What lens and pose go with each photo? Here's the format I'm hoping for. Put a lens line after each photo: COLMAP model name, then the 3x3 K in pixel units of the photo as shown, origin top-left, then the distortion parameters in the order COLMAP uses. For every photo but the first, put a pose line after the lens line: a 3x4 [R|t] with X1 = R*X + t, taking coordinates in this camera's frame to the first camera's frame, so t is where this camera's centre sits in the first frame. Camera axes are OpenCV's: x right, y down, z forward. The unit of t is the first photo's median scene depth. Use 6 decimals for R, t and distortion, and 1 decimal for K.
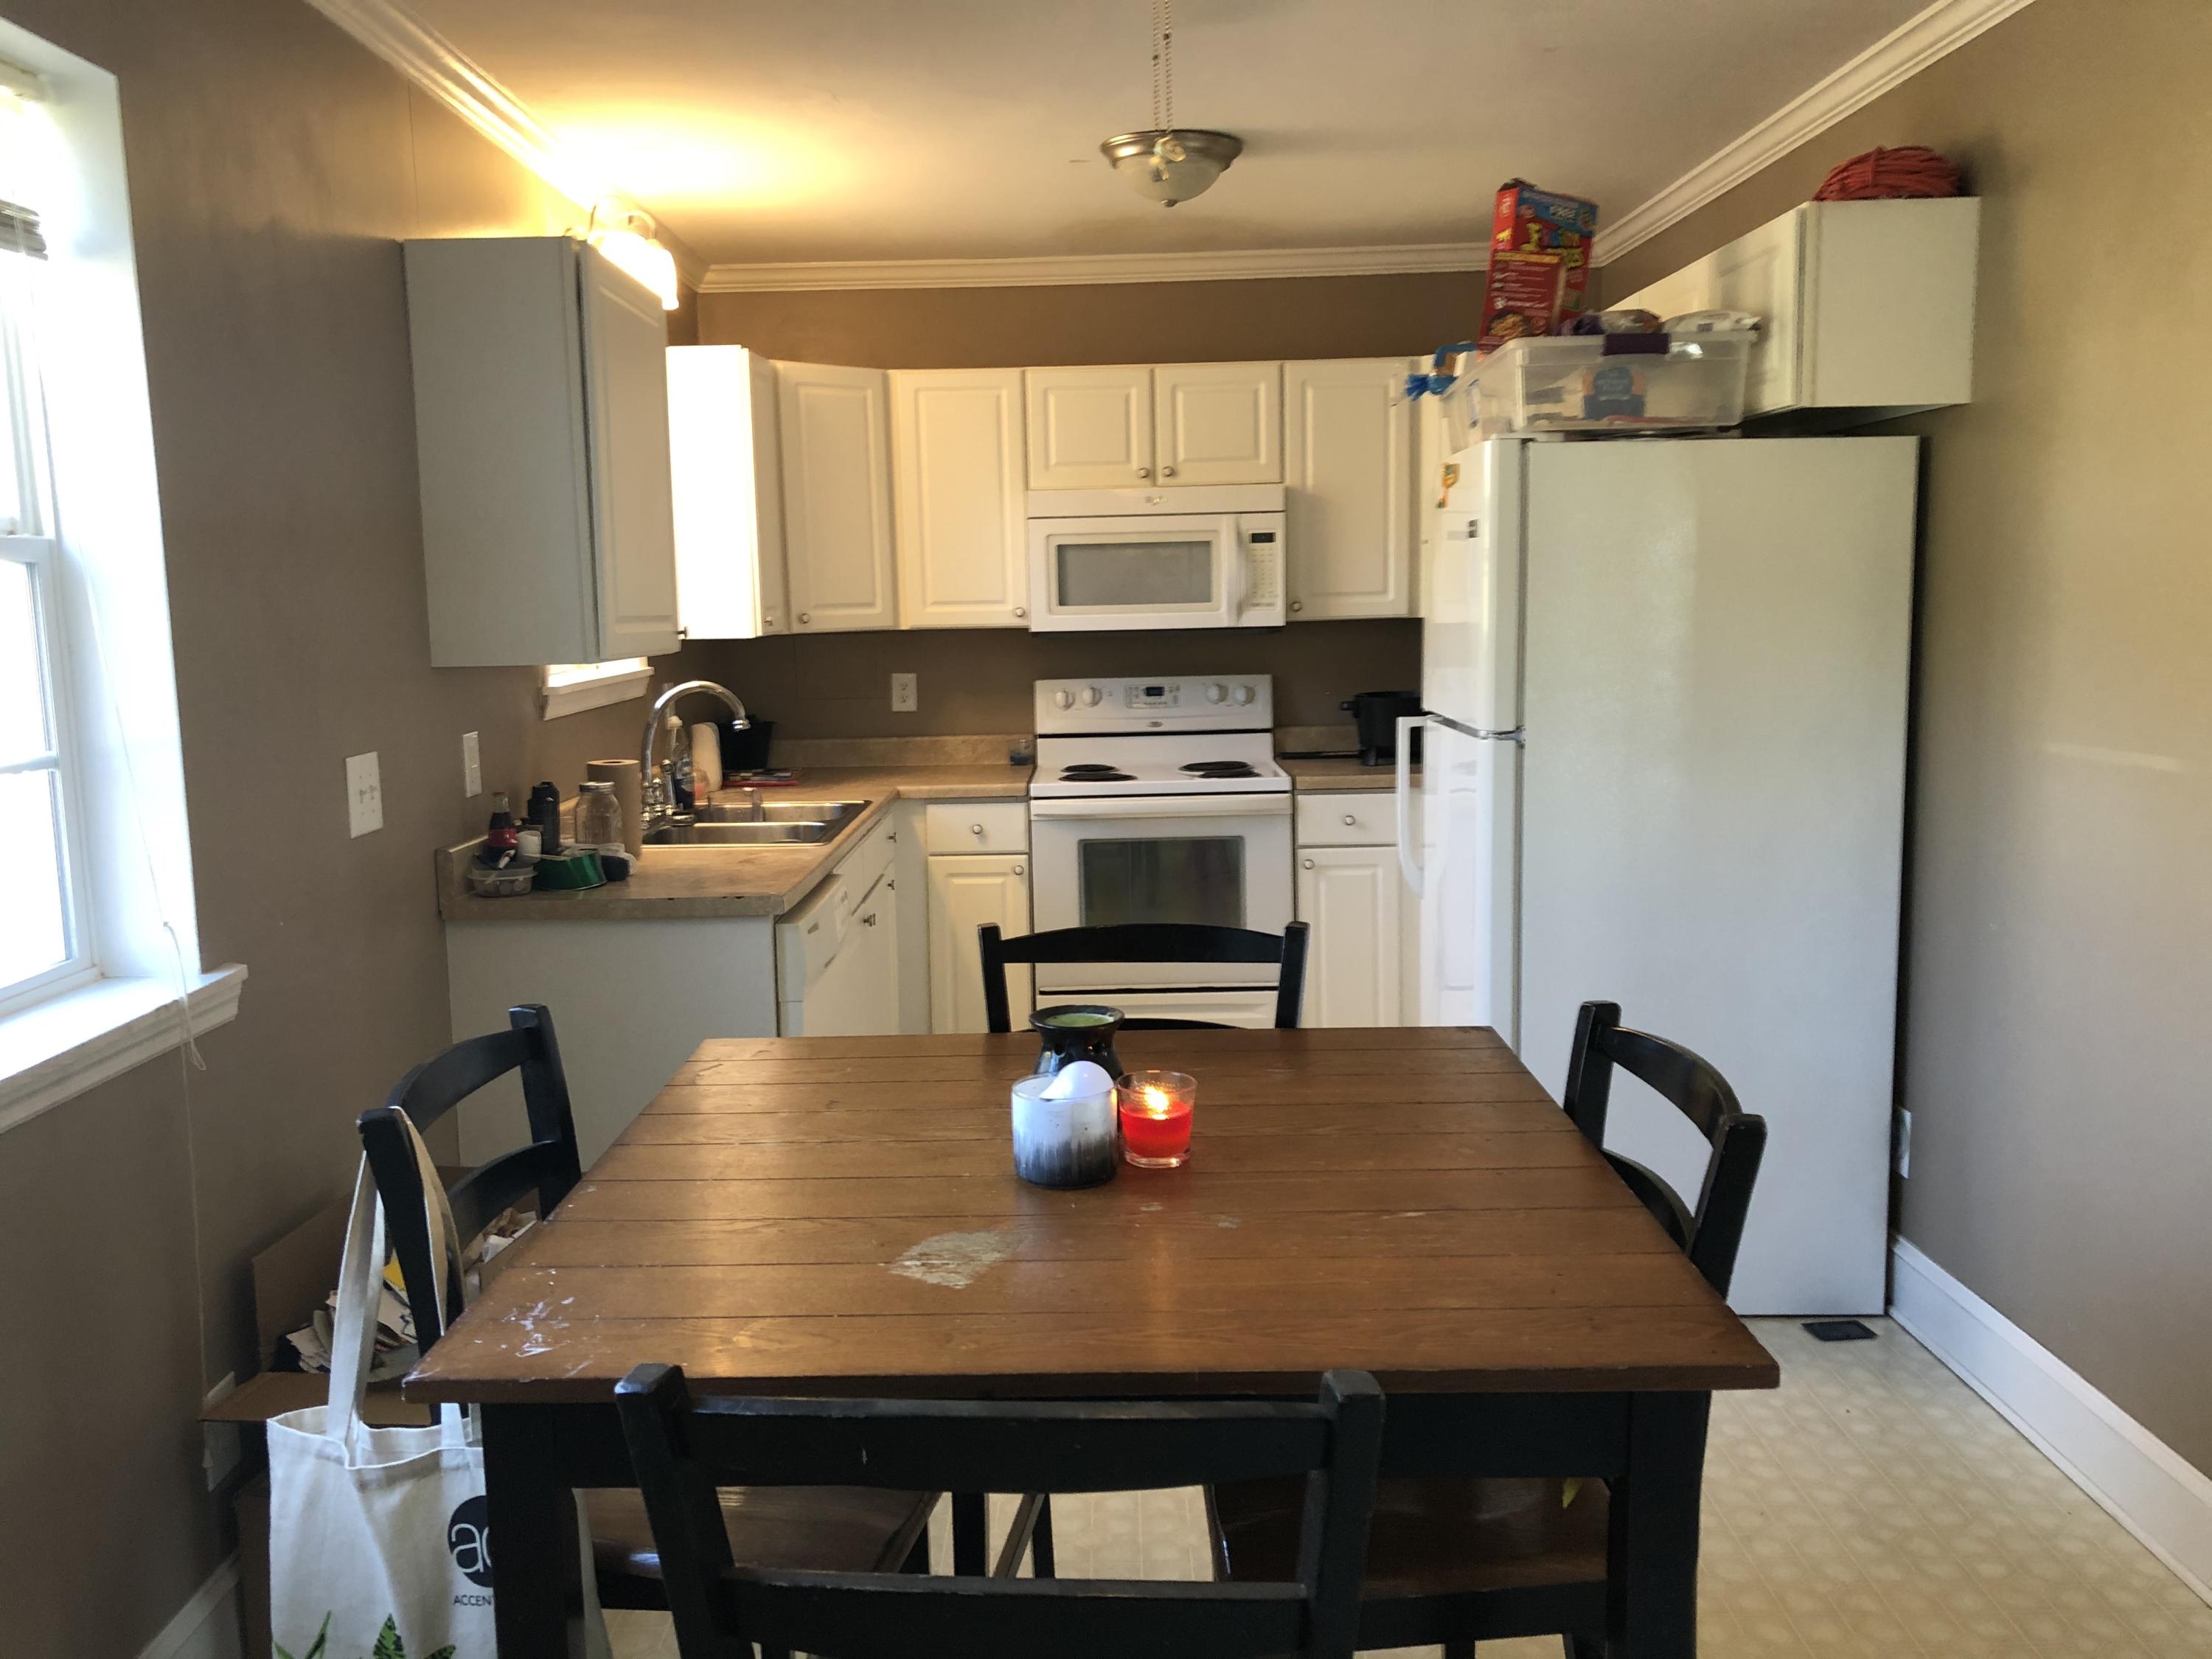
lens RADIAL K [[1814.3, 0, 1106.0], [0, 1814.3, 829.5], [0, 0, 1]] dist [0.126430, -0.000626]
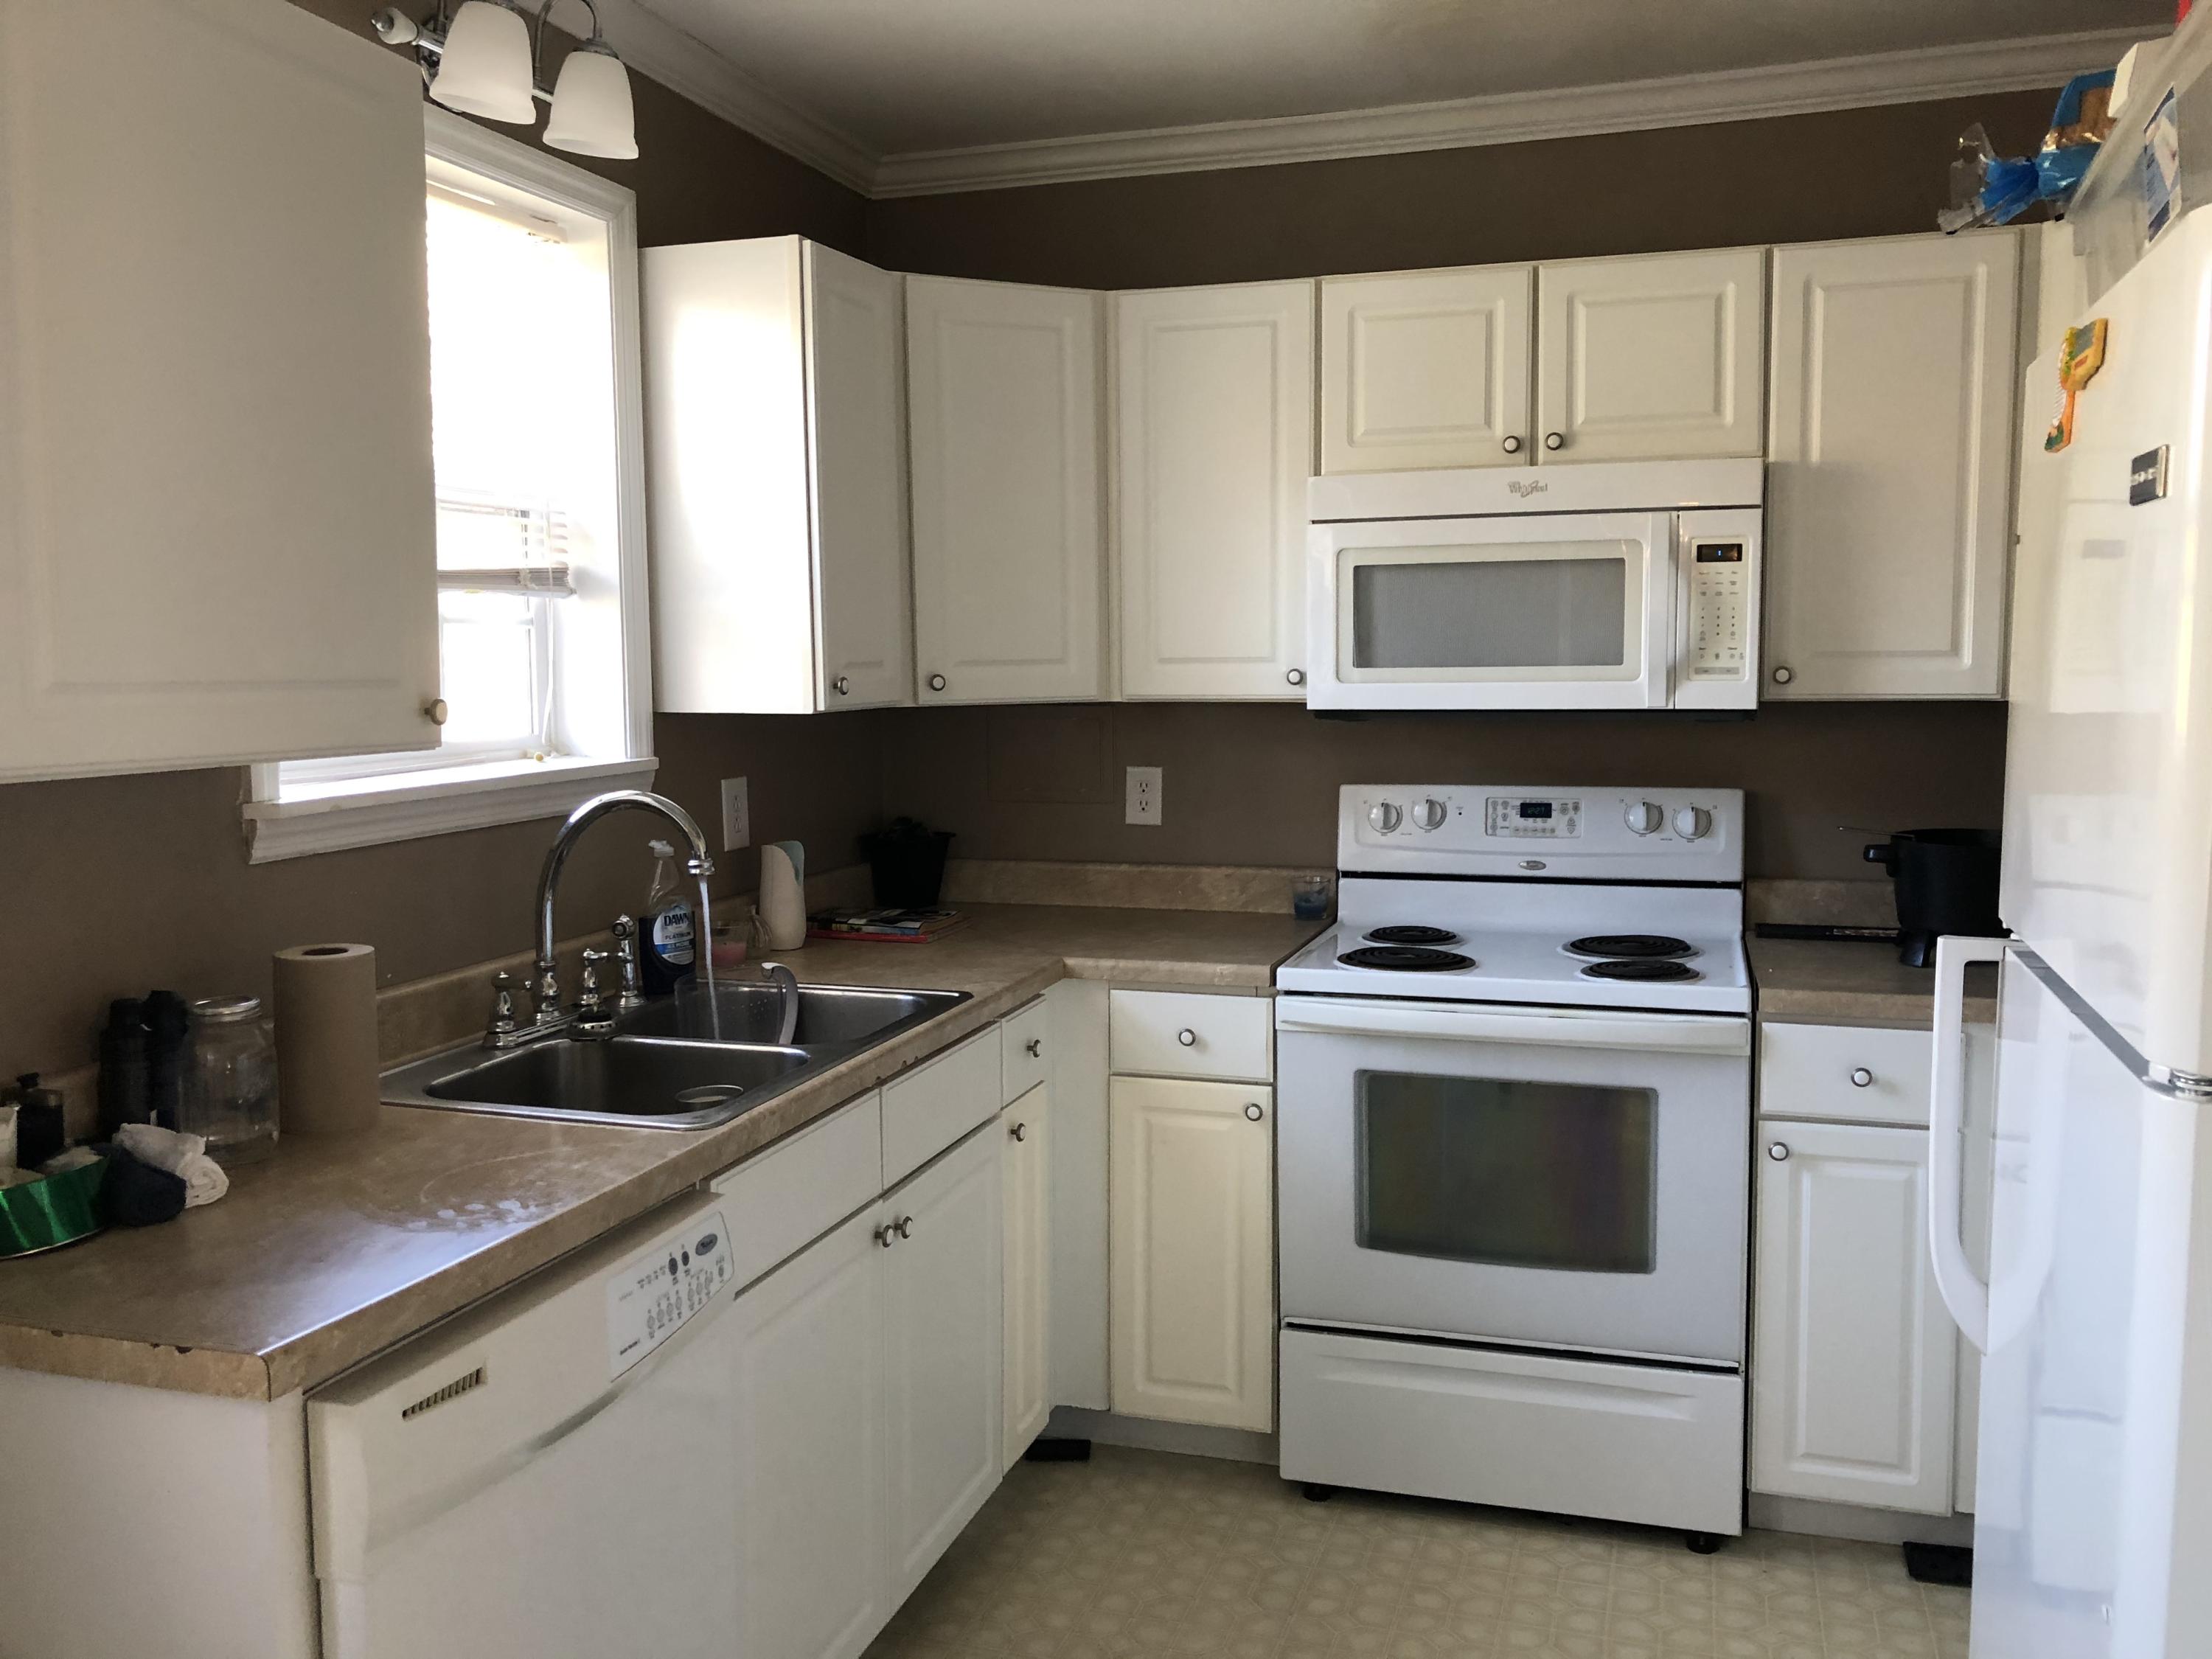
lens RADIAL K [[1905.3, 0, 1106.0], [0, 1905.3, 829.5], [0, 0, 1]] dist [0.107457, -0.172785]
pose [[0.958514, 0.041430, -0.282018, 0.074537], [-0.050537, 0.998407, -0.025091, -0.049918], [0.280530, 0.038302, 0.959081, 0.376590]]
